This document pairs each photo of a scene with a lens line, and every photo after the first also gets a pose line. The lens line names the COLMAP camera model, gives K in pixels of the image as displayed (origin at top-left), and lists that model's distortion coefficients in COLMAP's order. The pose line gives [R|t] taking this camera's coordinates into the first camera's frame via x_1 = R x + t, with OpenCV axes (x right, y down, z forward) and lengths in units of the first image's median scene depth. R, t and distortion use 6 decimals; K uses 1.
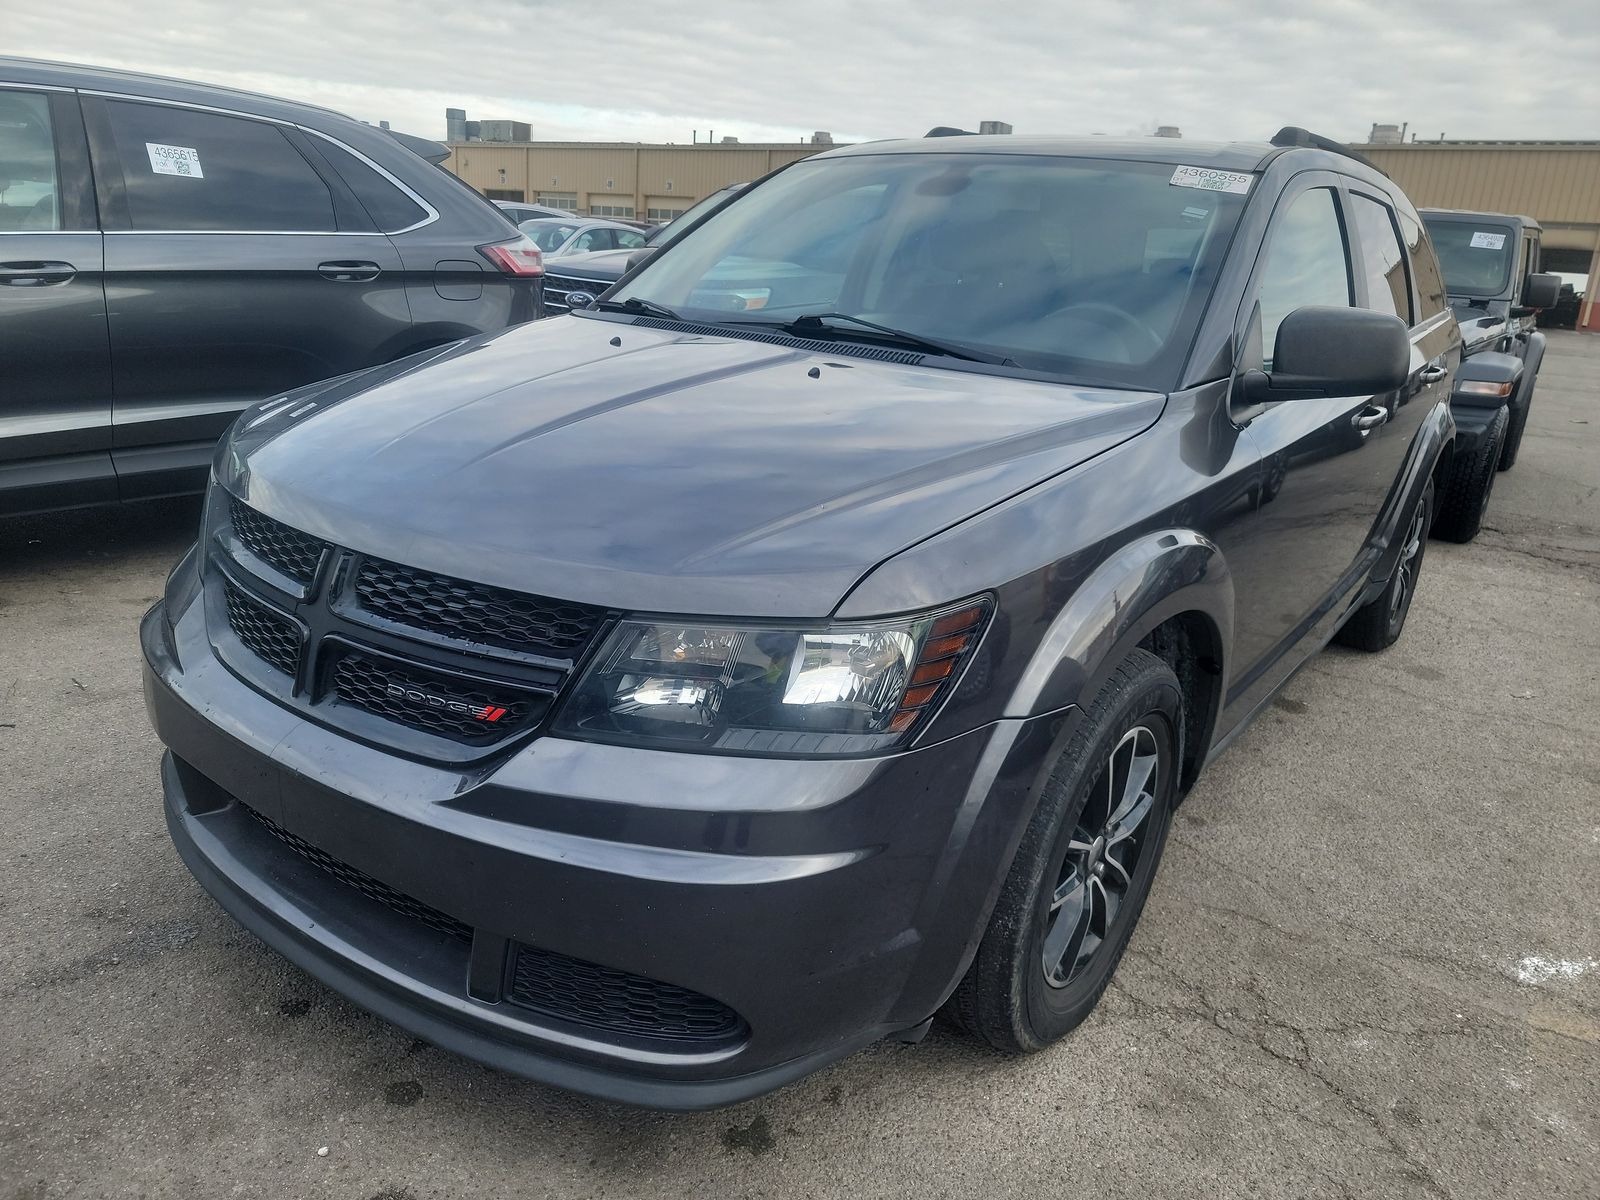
lens RADIAL K [[1106.7, 0, 801.7], [0, 1106.7, 585.4], [0, 0, 1]] dist [0.045911, -0.029818]
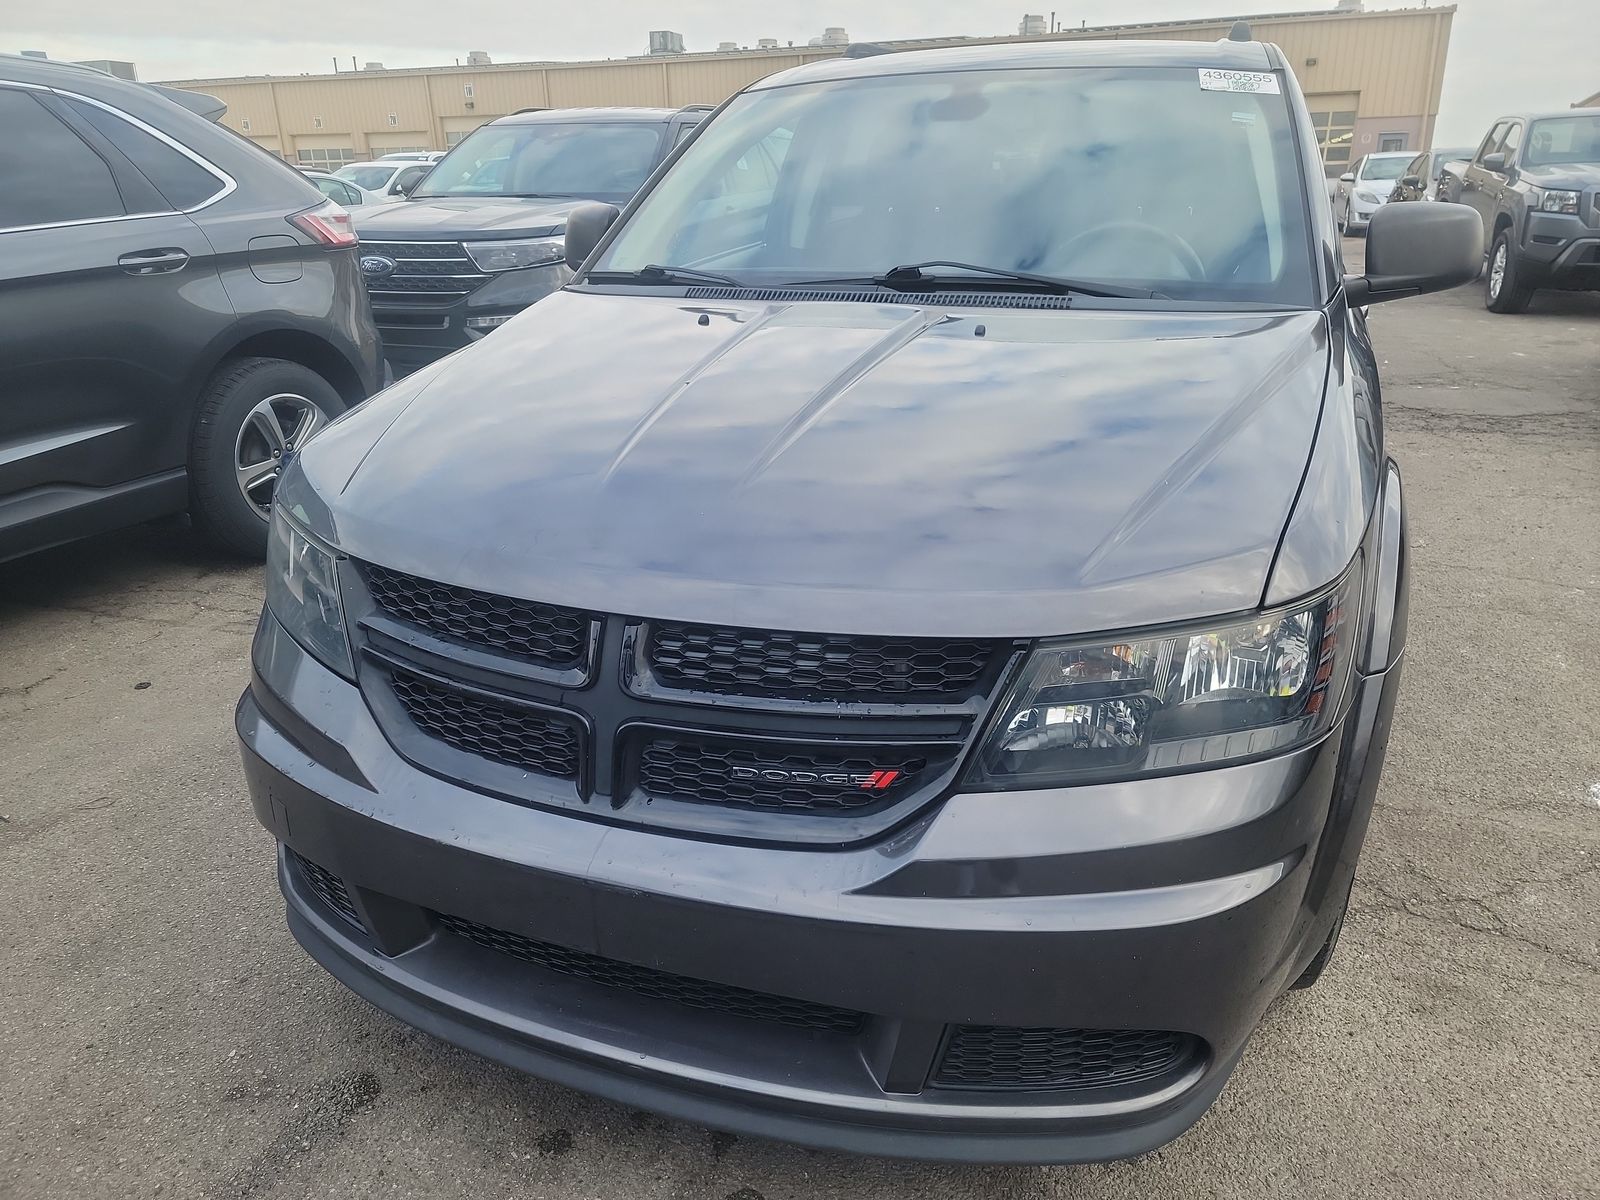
lens RADIAL K [[1106.7, 0, 800.3], [0, 1106.7, 602.7], [0, 0, 1]] dist [0.045911, -0.029818]
pose [[0.961372, -0.169412, 0.216942, -0.401567], [0.152159, 0.983873, 0.094028, -0.088295], [-0.229373, -0.057387, 0.971646, 0.146372]]
